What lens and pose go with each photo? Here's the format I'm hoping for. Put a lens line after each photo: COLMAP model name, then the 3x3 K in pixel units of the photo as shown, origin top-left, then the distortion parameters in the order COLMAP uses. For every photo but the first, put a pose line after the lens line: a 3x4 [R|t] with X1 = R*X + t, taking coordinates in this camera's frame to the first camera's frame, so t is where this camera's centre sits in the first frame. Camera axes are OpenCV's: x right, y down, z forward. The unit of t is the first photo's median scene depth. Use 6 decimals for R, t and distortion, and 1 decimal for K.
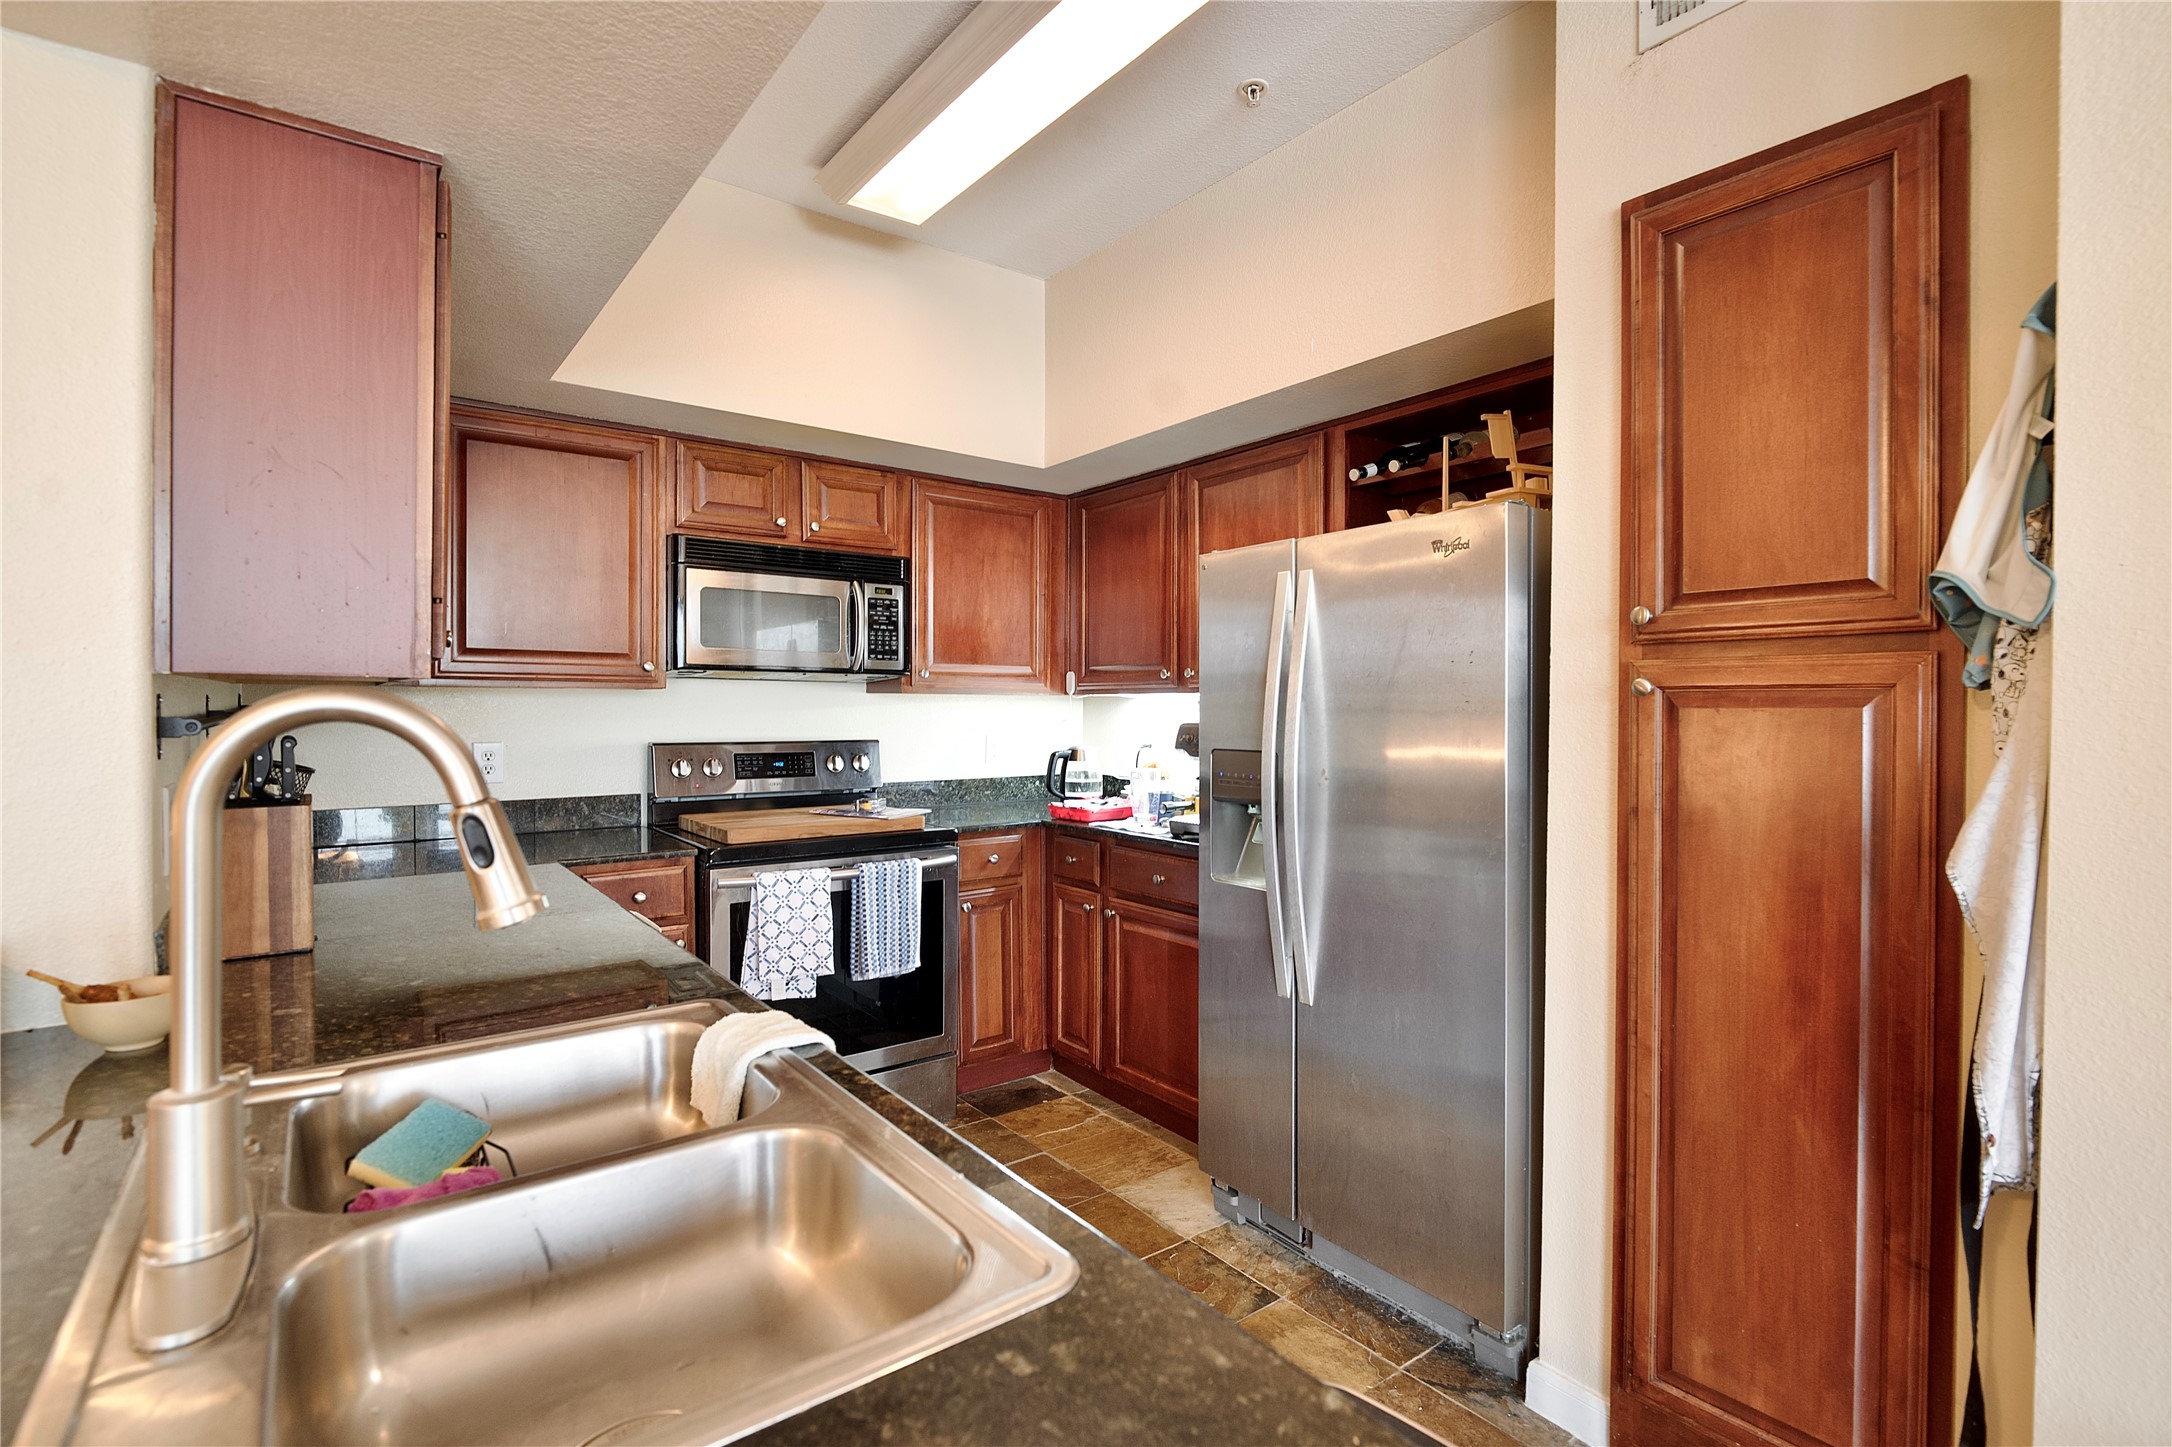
lens RADIAL K [[1013.0, 0, 1101.7], [0, 1013.0, 724.0], [0, 0, 1]] dist [-0.007669, 0.000069]
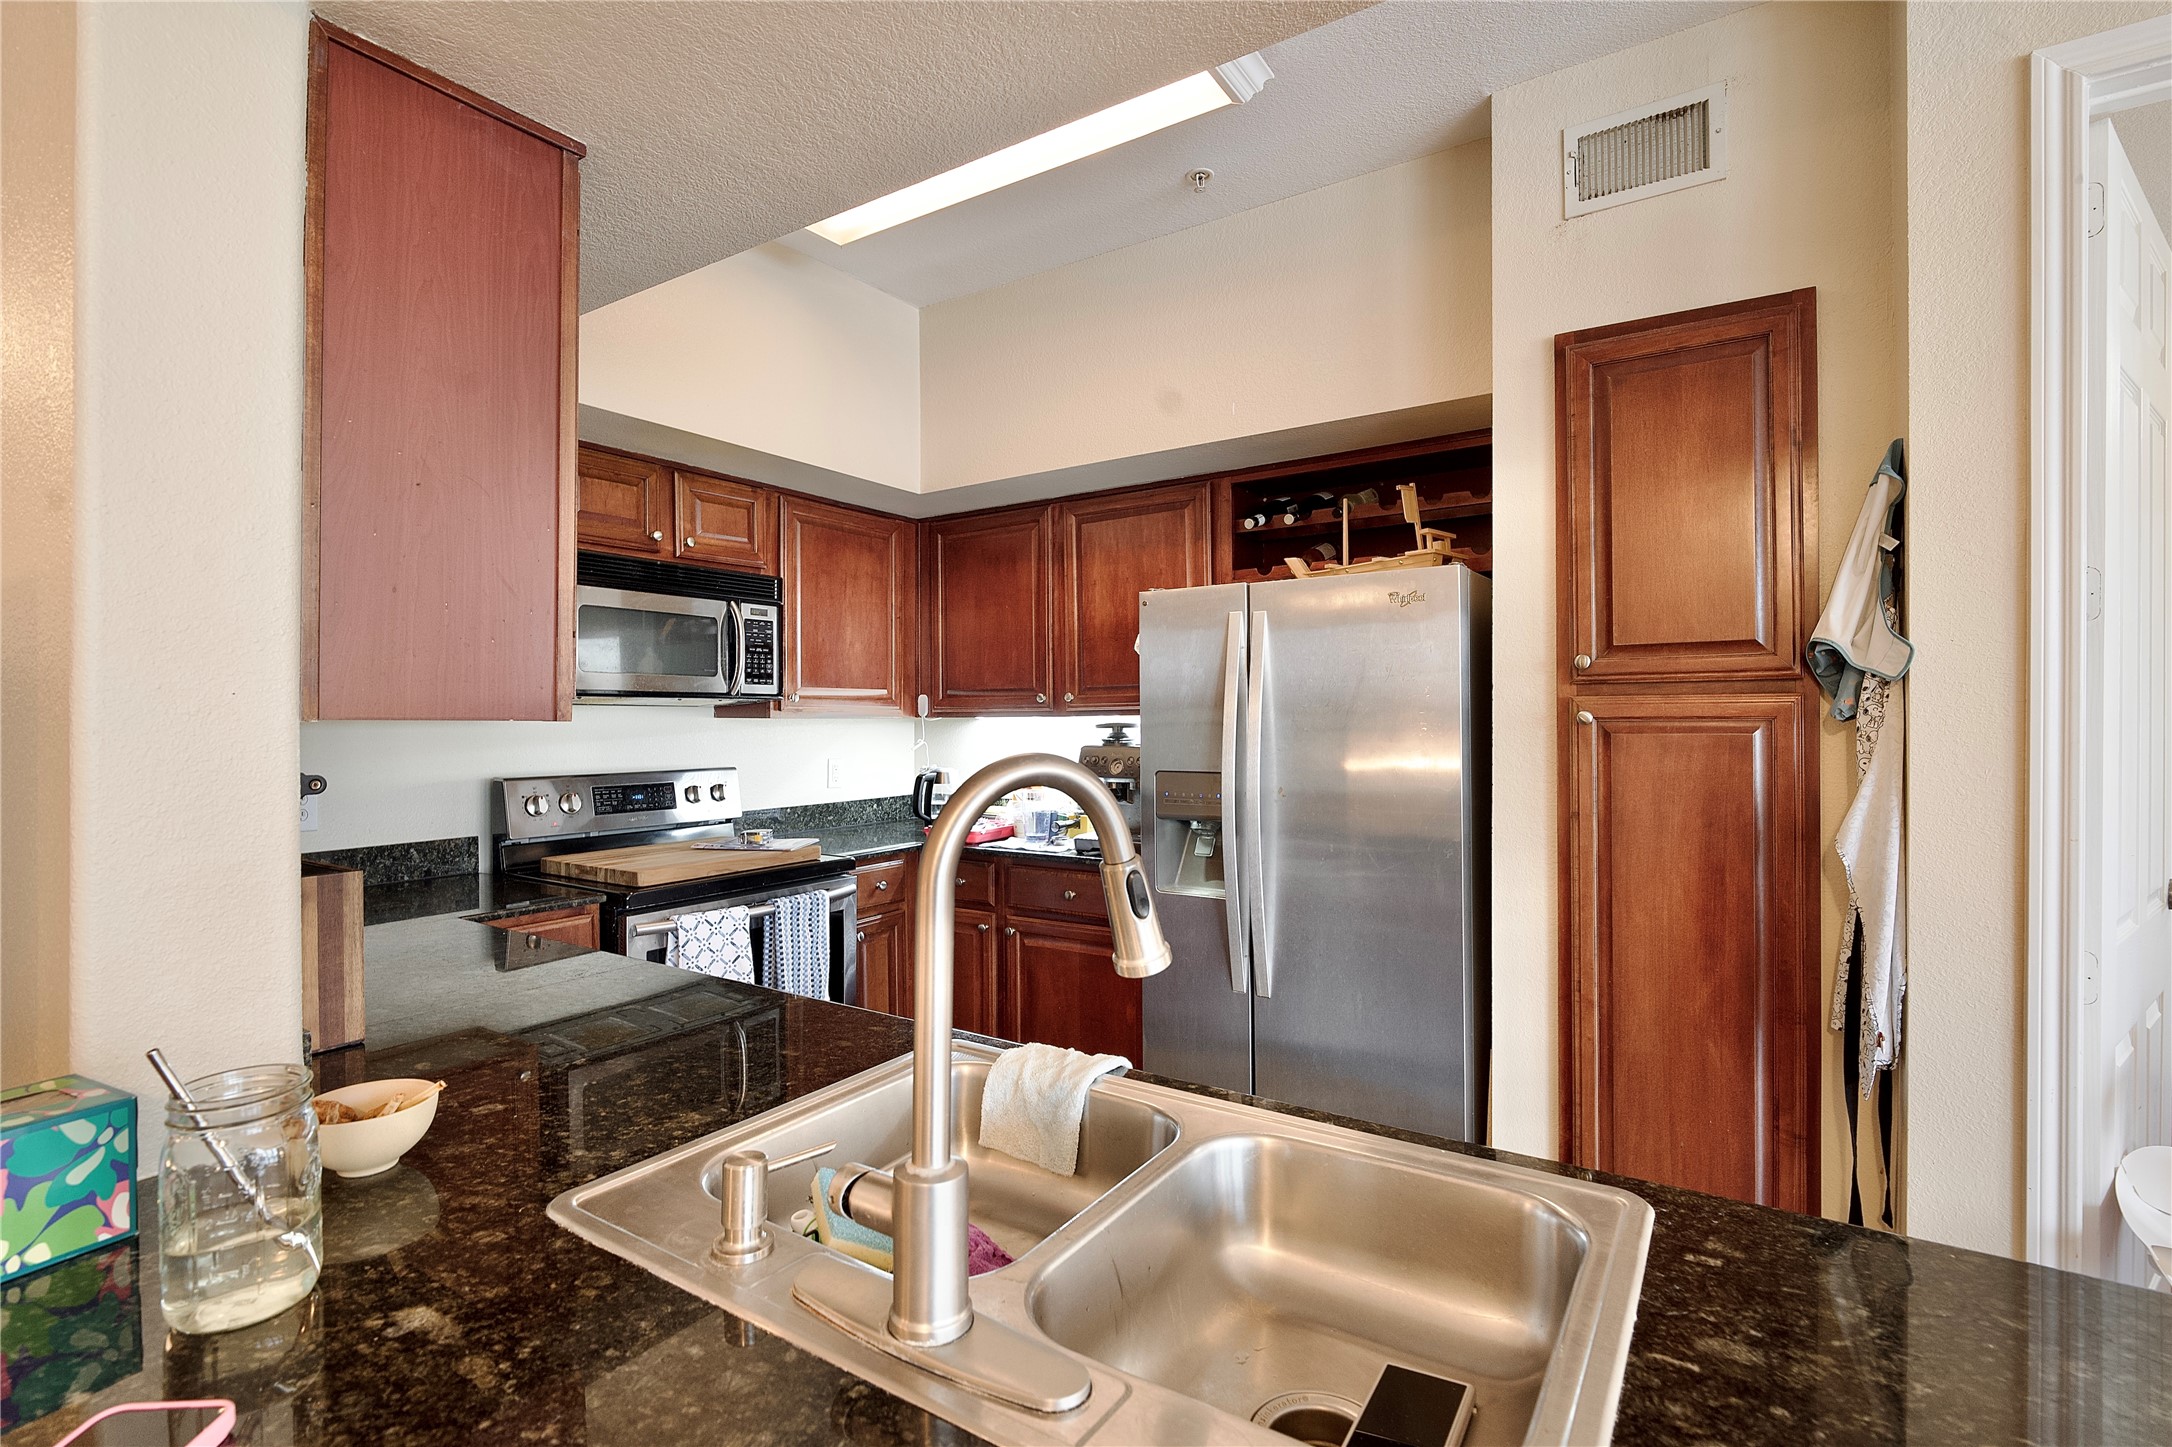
lens RADIAL K [[1007.8, 0, 1086.0], [0, 1007.8, 723.5], [0, 0, 1]] dist [-0.005002, -0.000391]
pose [[0.945786, -0.009857, 0.324640, -0.272524], [0.013760, 0.999858, -0.009728, -0.014656], [-0.324498, 0.013668, 0.945788, 0.002081]]
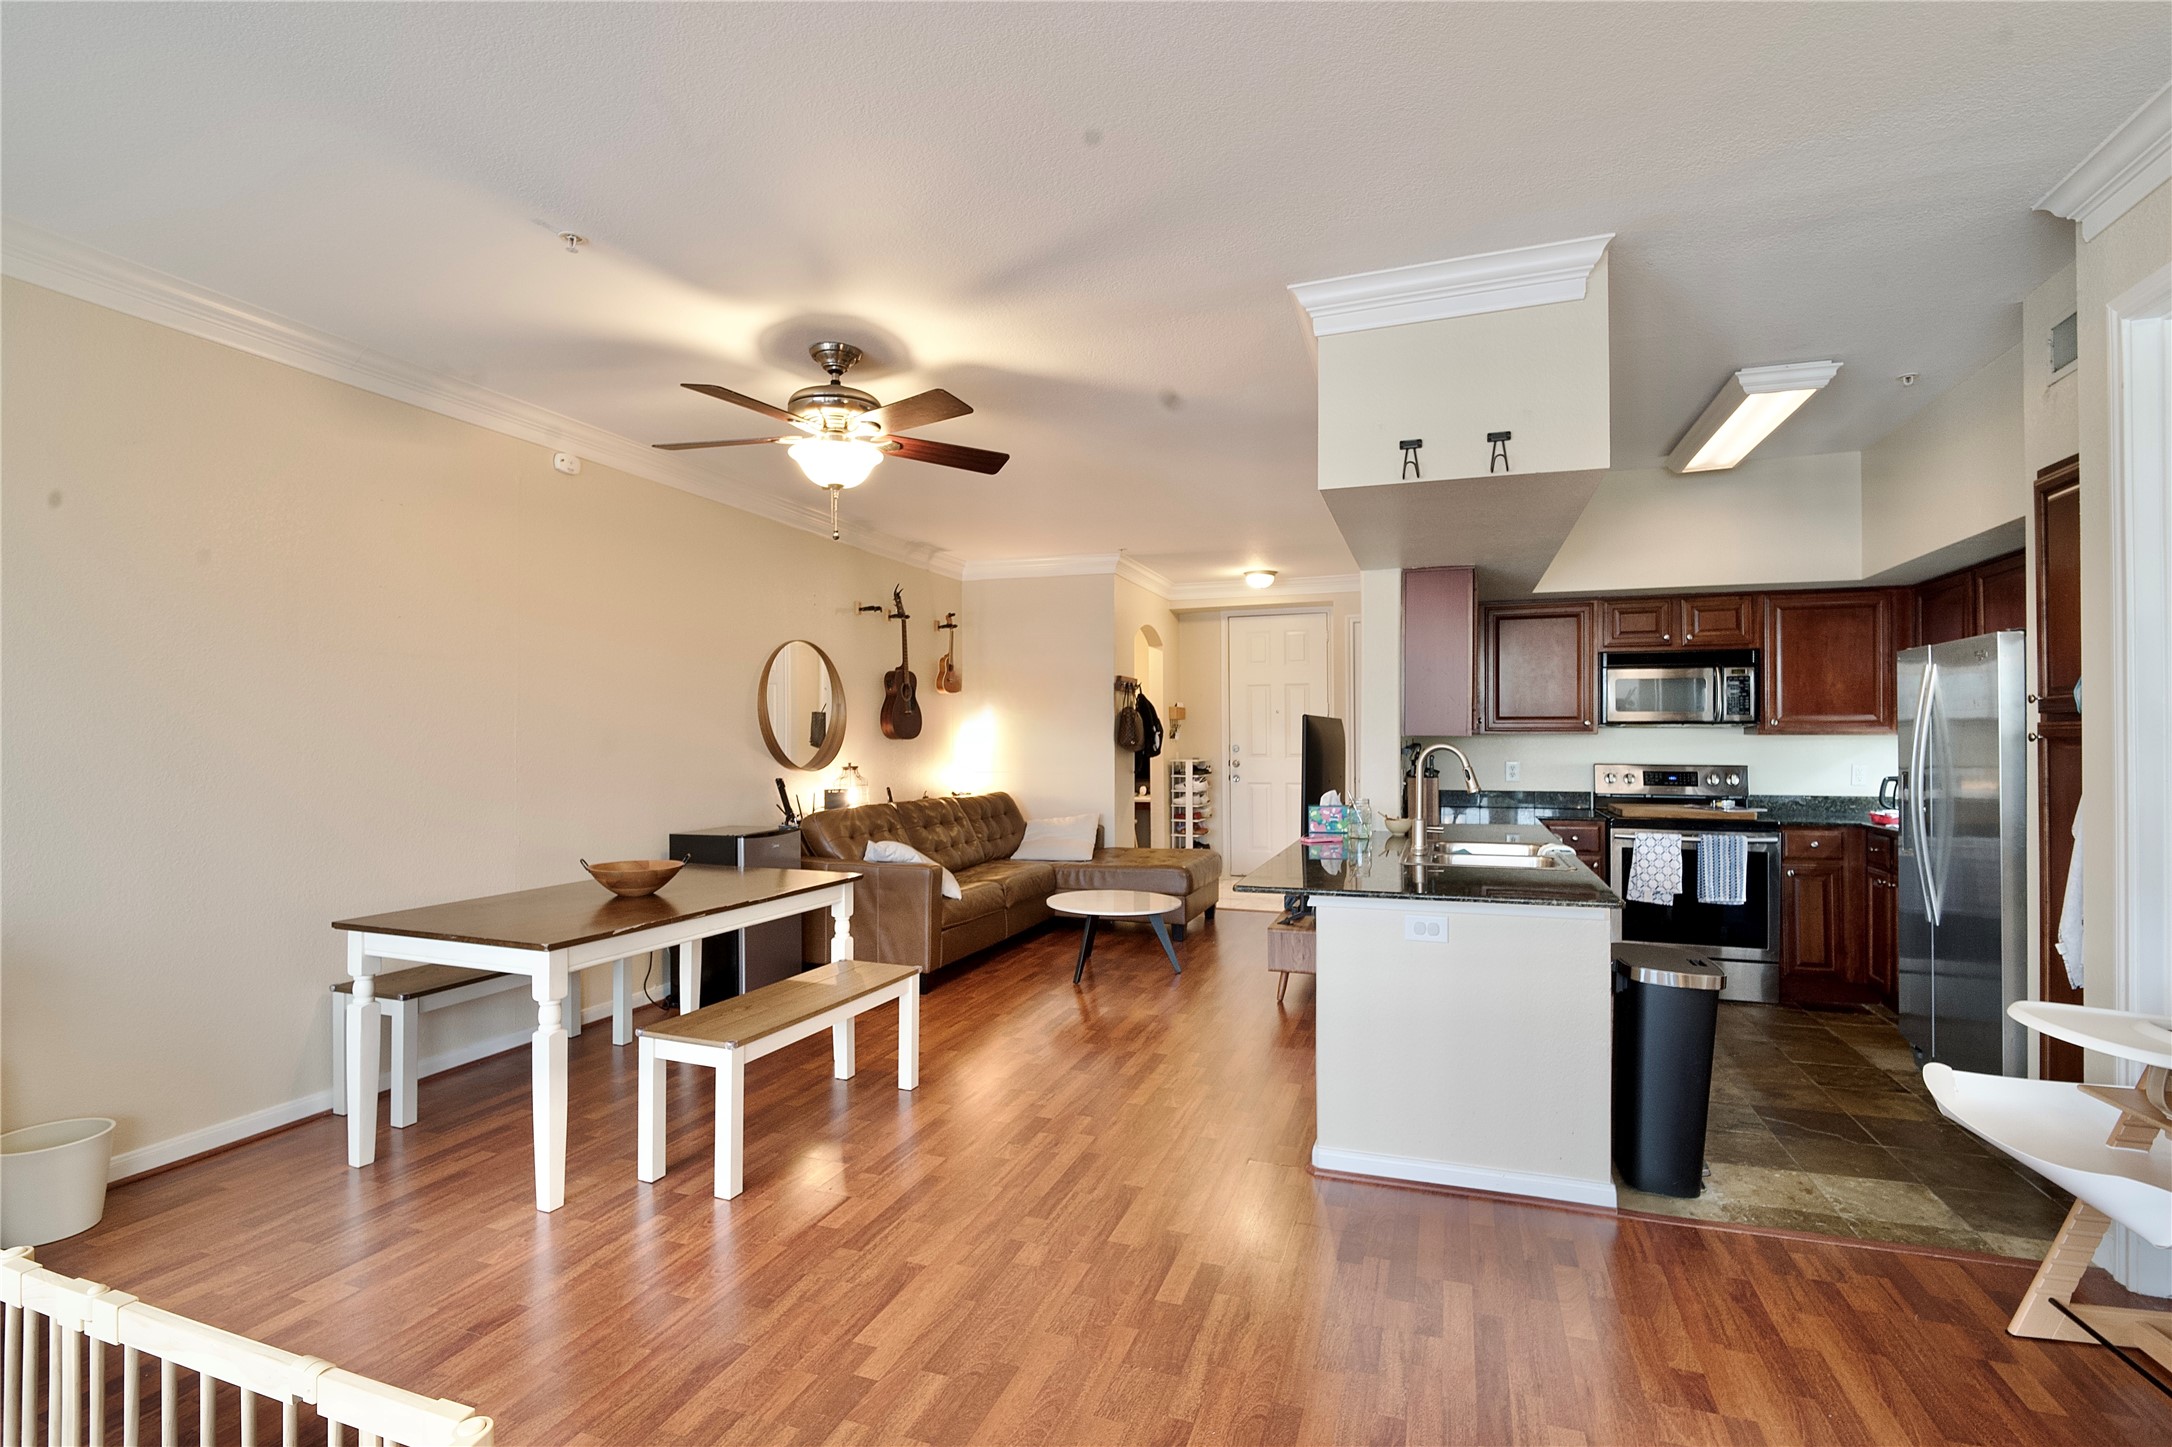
lens RADIAL K [[1007.8, 0, 1086.0], [0, 1007.8, 723.5], [0, 0, 1]] dist [-0.005002, -0.000391]
pose [[0.540530, -0.014775, -0.841195, 0.657791], [-0.014829, 0.999523, -0.027084, 0.010215], [0.841194, 0.027114, 0.540053, -0.844717]]
